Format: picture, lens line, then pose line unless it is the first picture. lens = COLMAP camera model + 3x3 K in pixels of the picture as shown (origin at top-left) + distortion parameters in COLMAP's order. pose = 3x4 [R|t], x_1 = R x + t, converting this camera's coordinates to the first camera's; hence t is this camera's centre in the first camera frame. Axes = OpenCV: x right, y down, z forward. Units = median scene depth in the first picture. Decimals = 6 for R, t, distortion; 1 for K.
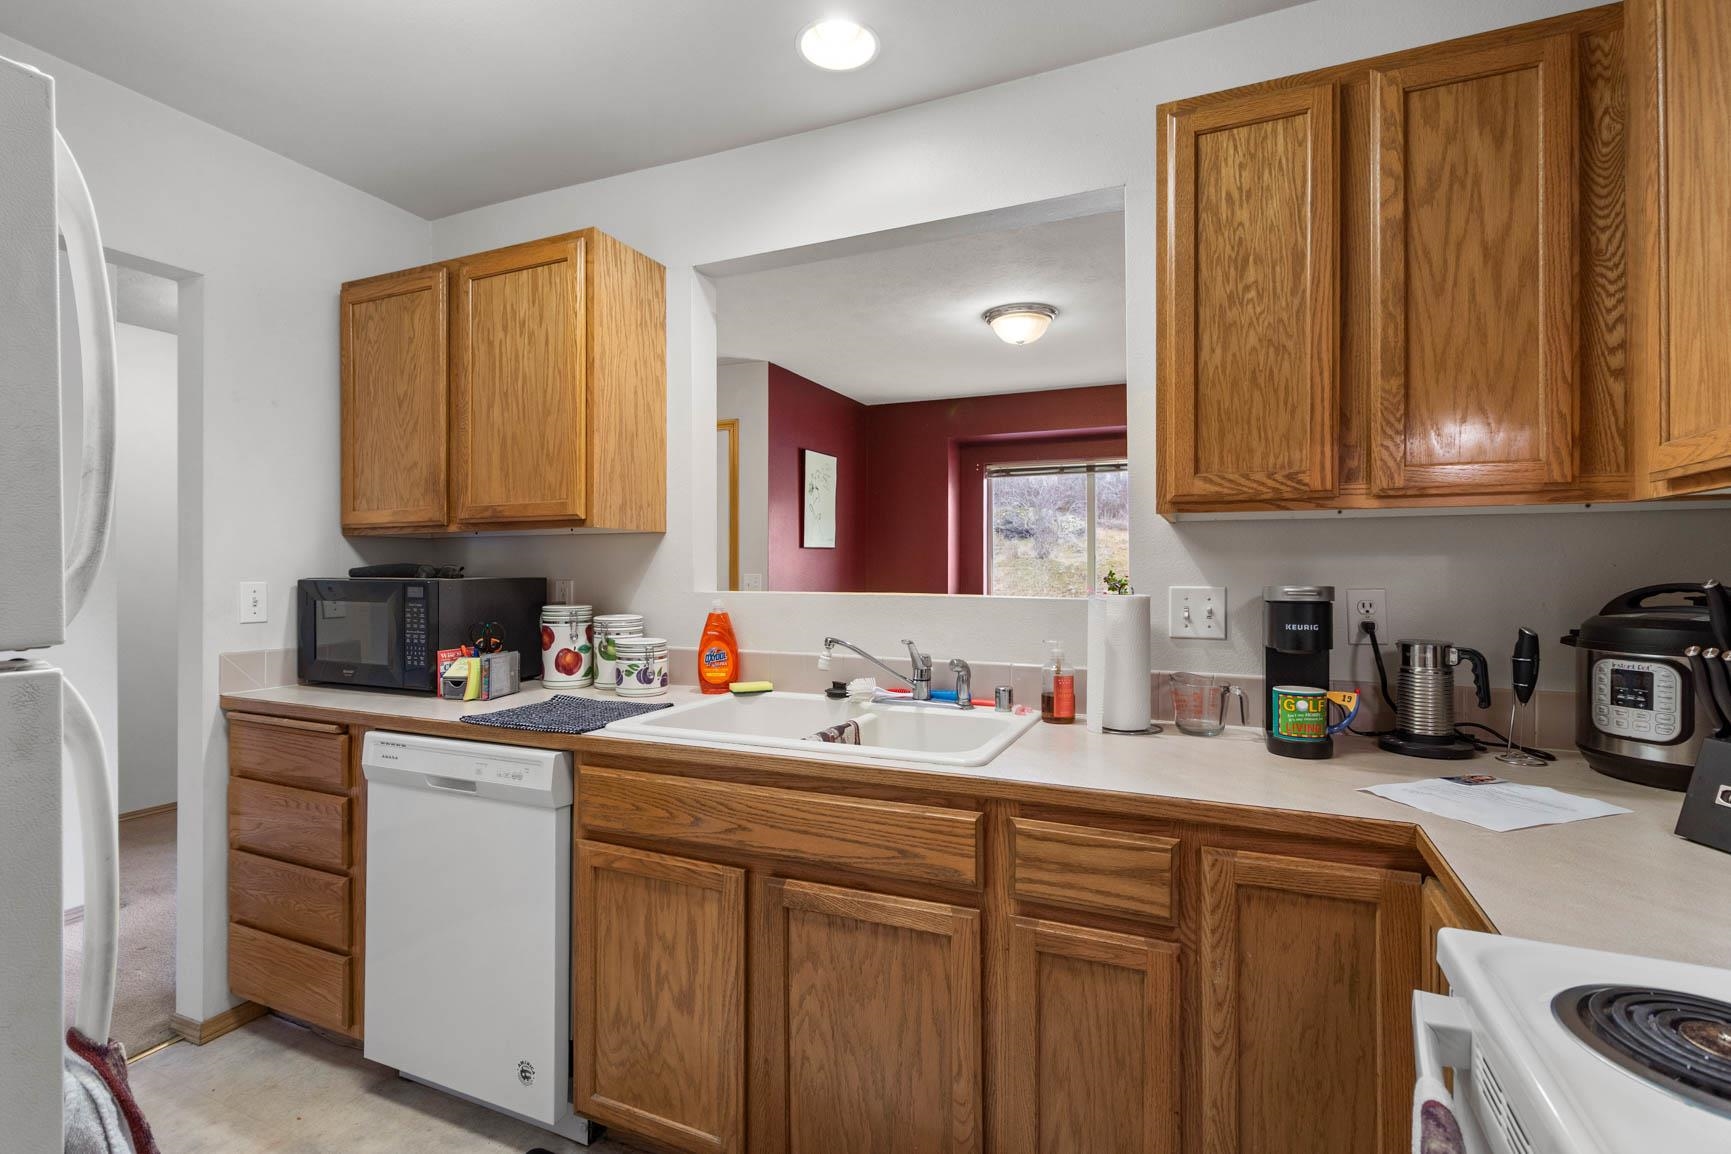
lens RADIAL K [[803.1, 0, 862.3], [0, 803.1, 581.7], [0, 0, 1]] dist [0.002806, -0.000328]
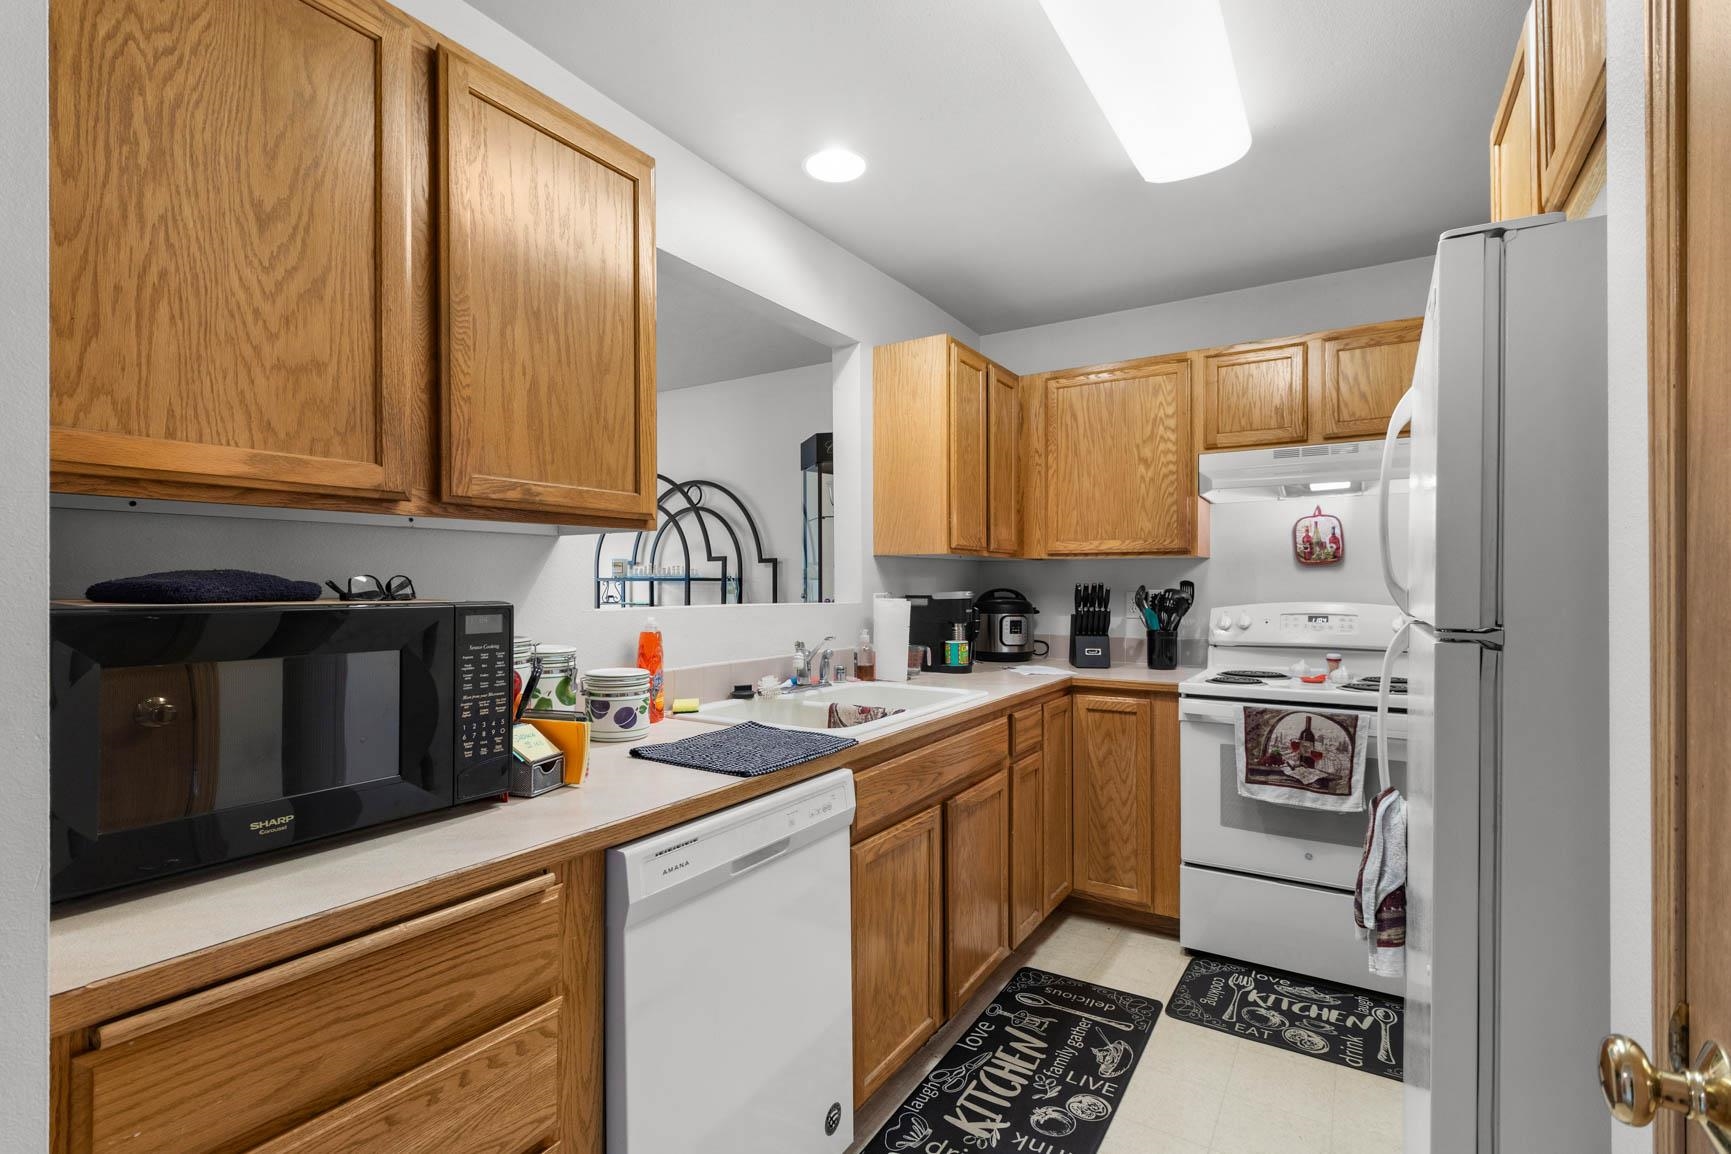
lens RADIAL K [[803.1, 0, 879.0], [0, 803.1, 582.1], [0, 0, 1]] dist [0.002806, -0.000328]
pose [[0.129221, -0.001265, 0.991615, -1.088064], [0.006976, 0.999976, 0.000366, -0.015124], [-0.991591, 0.006870, 0.129226, 0.661684]]
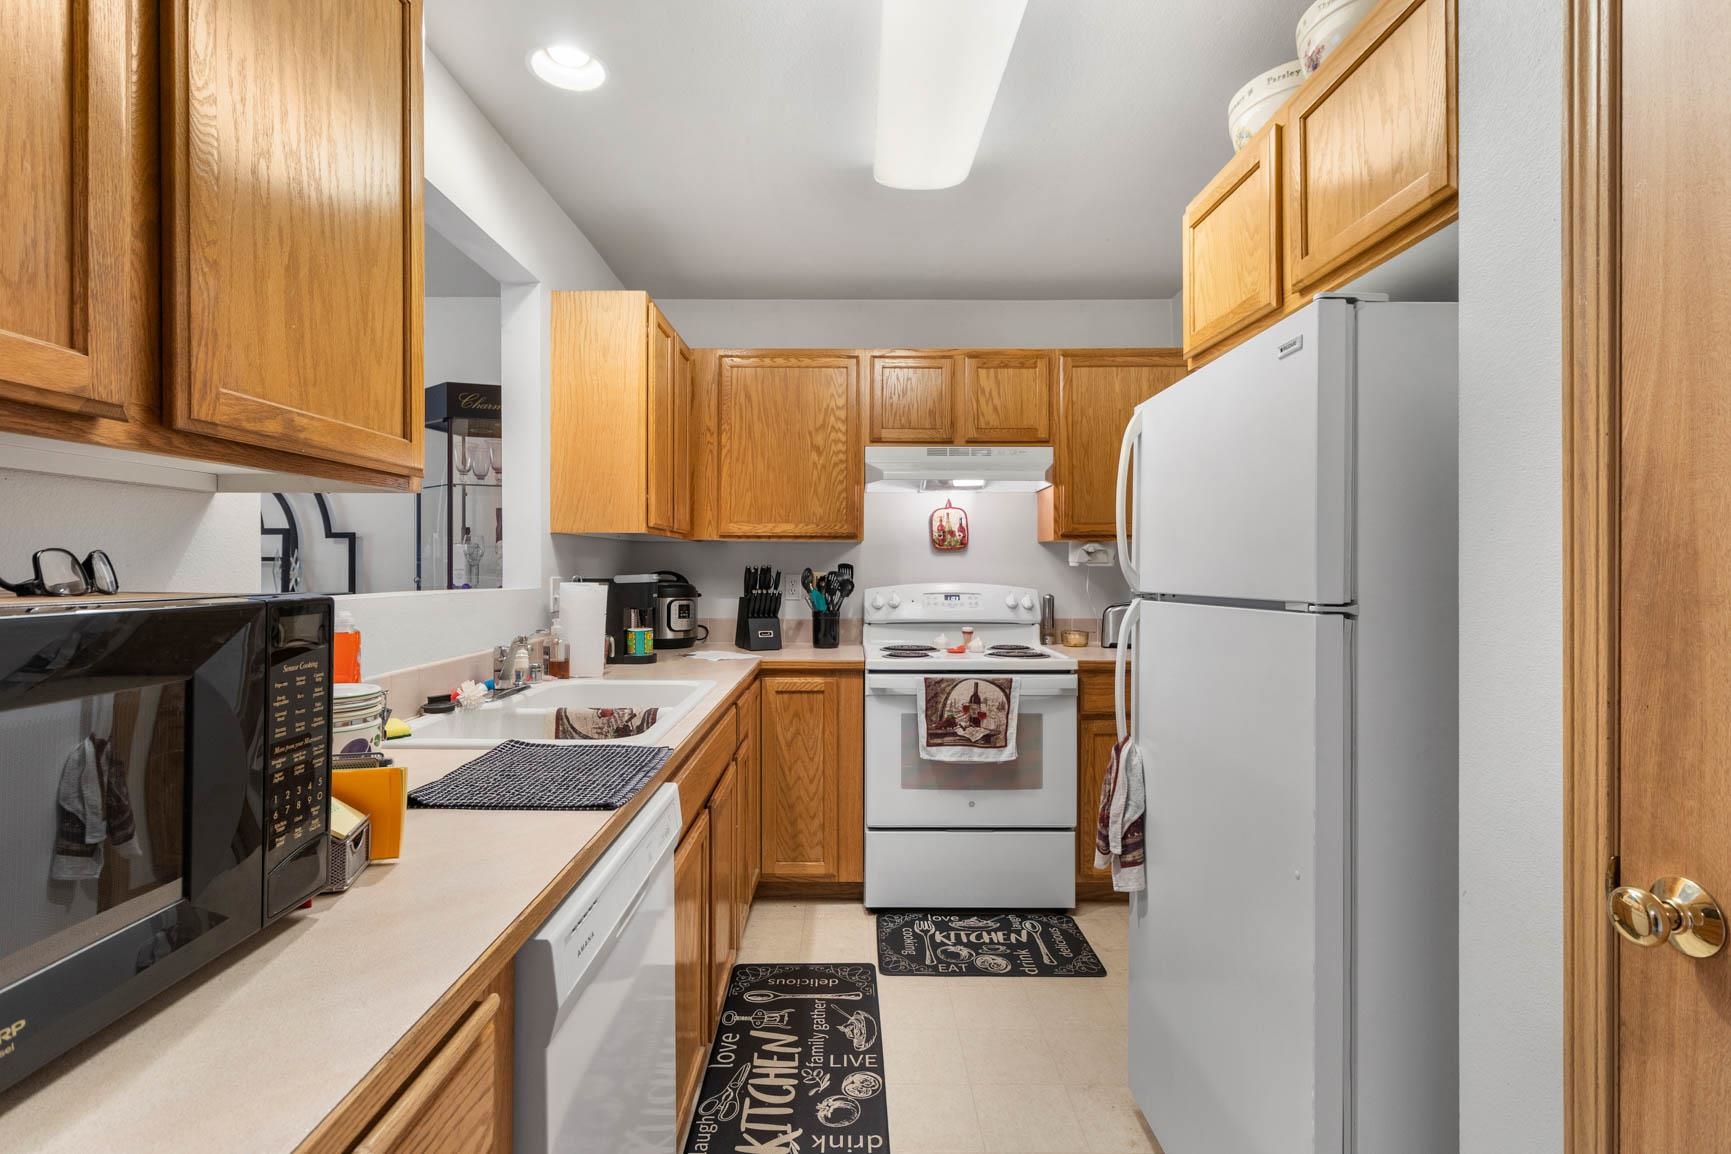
lens RADIAL K [[803.1, 0, 862.8], [0, 803.1, 565.0], [0, 0, 1]] dist [0.002806, -0.000328]
pose [[-0.415168, -0.002940, 0.909740, -0.988904], [0.001304, 0.999992, 0.003827, -0.016938], [-0.909744, 0.002775, -0.415160, 0.932387]]
